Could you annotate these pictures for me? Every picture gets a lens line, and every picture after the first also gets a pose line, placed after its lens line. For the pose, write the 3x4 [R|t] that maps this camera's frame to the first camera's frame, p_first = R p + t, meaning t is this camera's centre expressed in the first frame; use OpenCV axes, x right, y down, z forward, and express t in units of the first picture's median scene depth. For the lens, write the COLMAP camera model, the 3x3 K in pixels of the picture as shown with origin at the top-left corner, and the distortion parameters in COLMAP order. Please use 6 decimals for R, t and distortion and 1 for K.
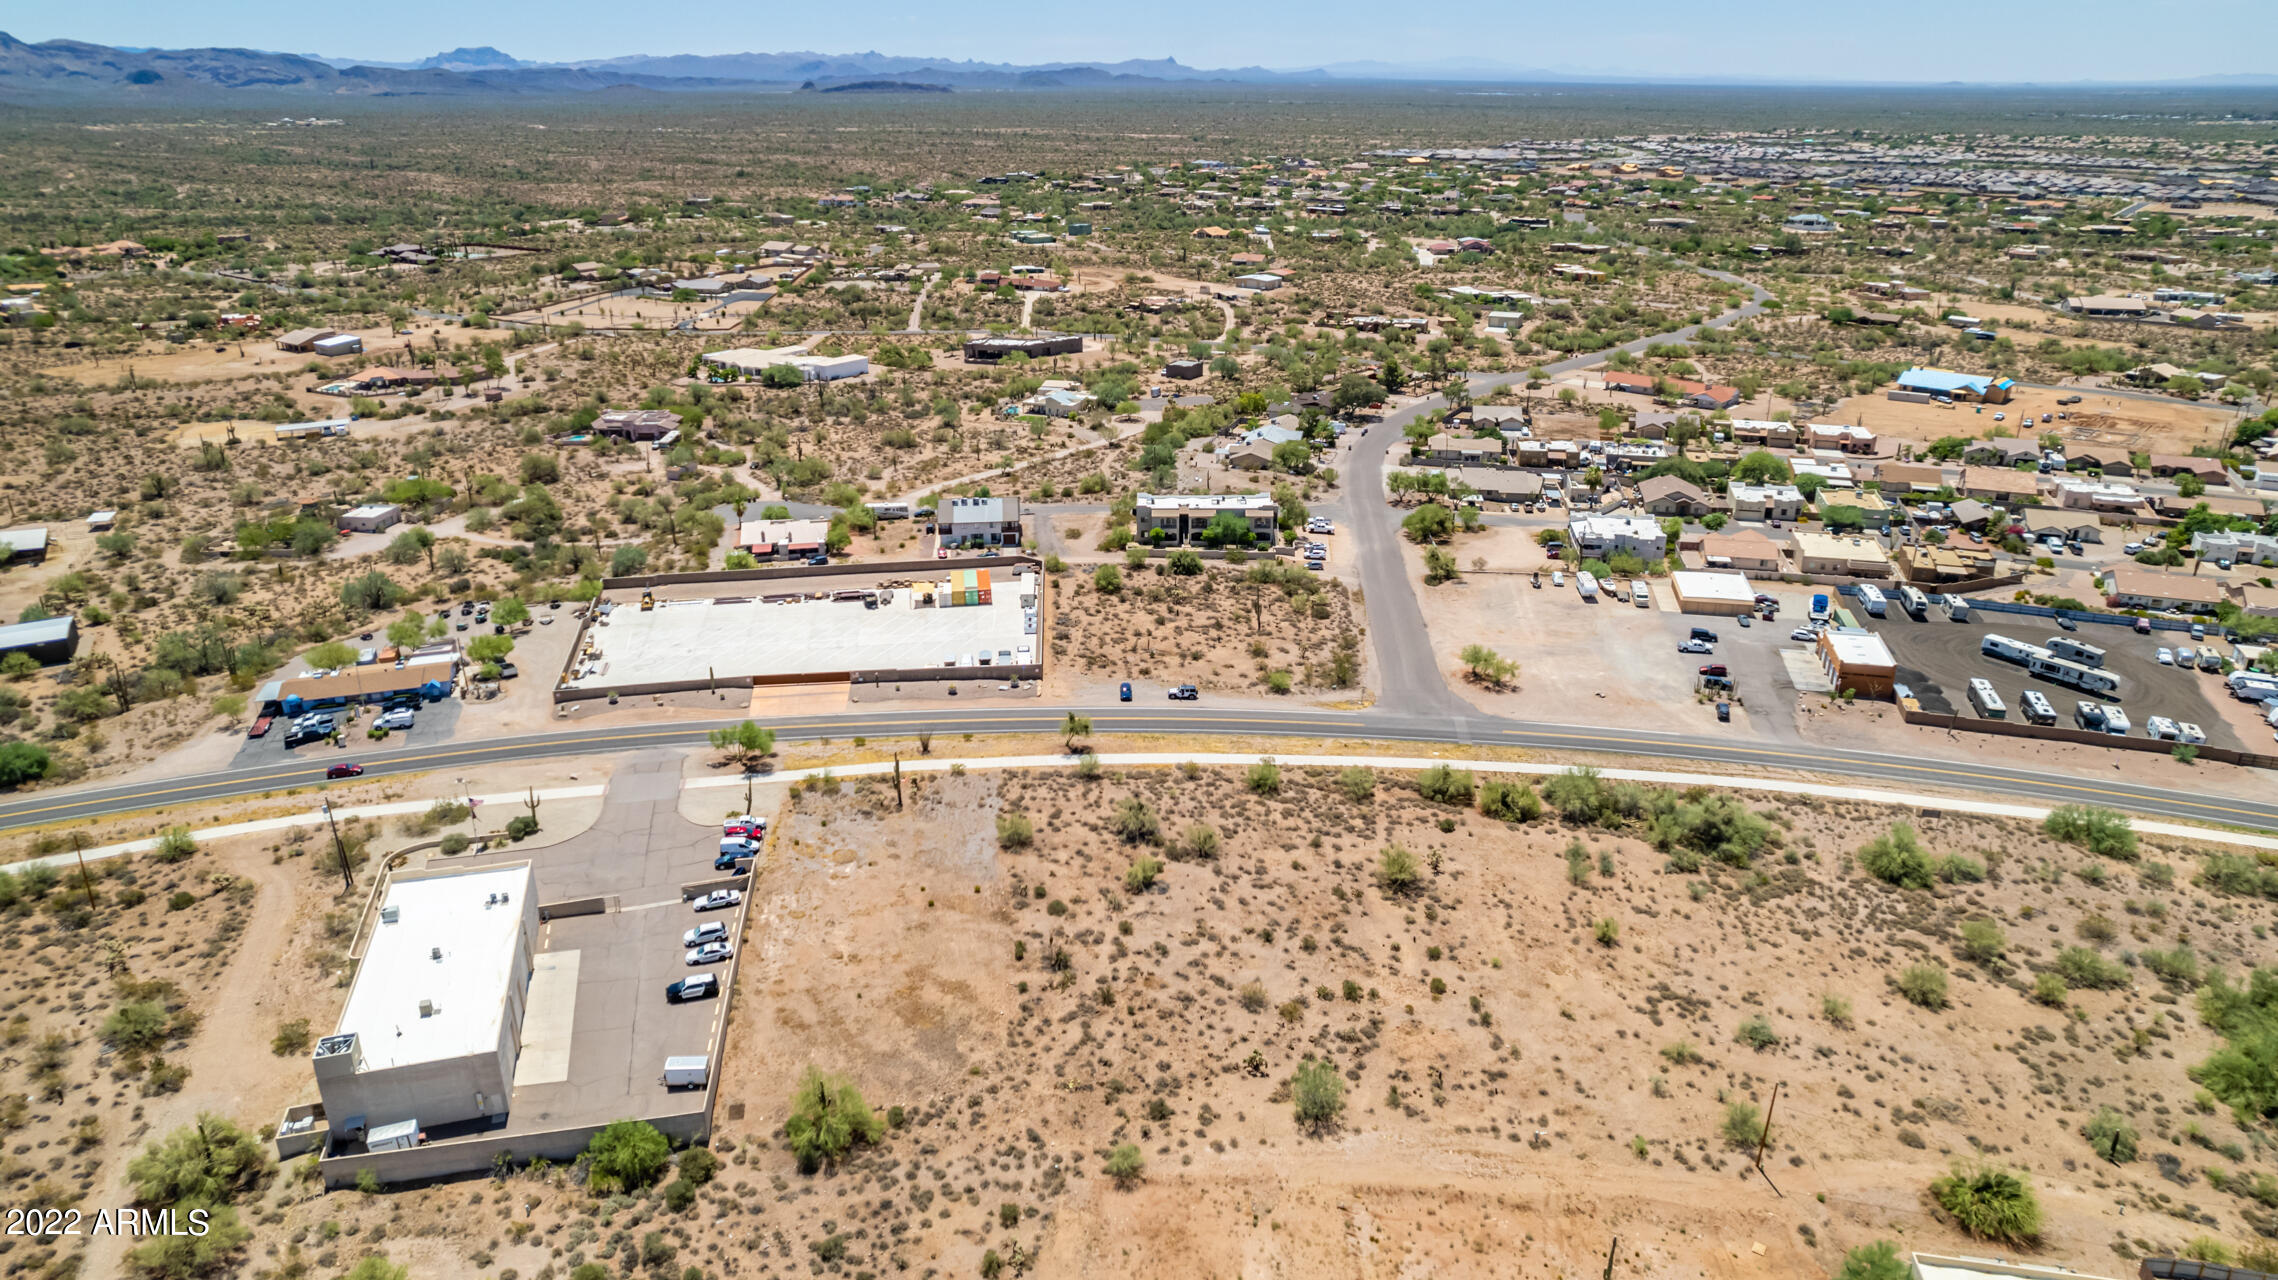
lens RADIAL K [[1465.0, 0, 1128.3], [0, 1465.0, 635.3], [0, 0, 1]] dist [-0.074268, 0.067516]
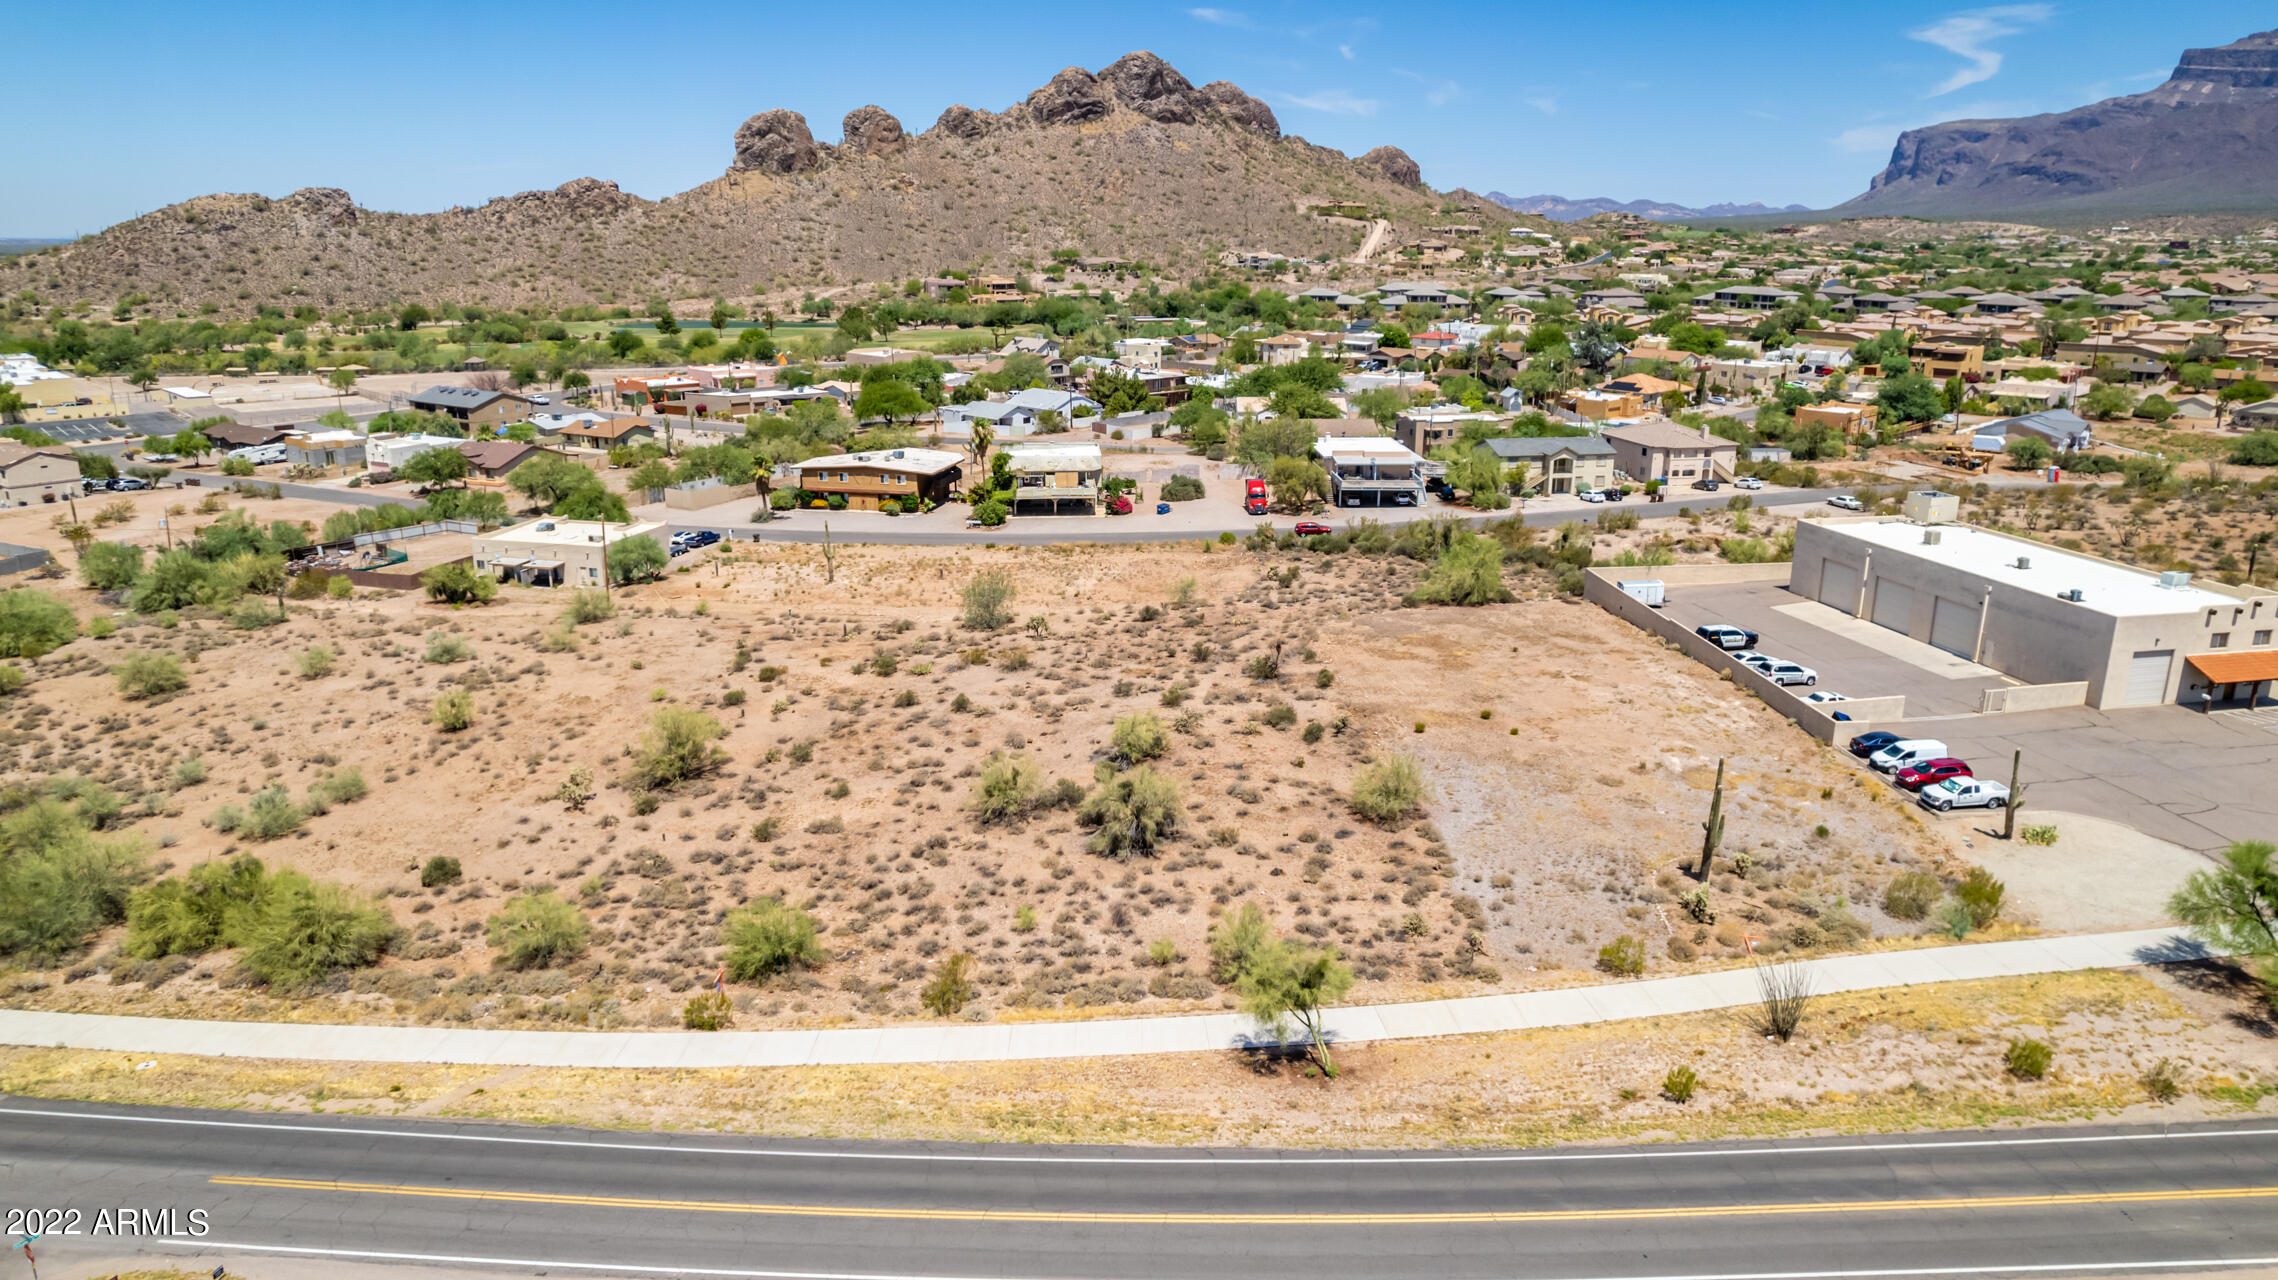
lens RADIAL K [[1491.4, 0, 1147.4], [0, 1491.4, 621.1], [0, 0, 1]] dist [-0.075584, 0.069303]
pose [[-0.998512, -0.009322, 0.053728, -0.022194], [0.024438, 0.804302, 0.593718, -0.190902], [-0.048748, 0.594147, -0.802878, 1.273515]]
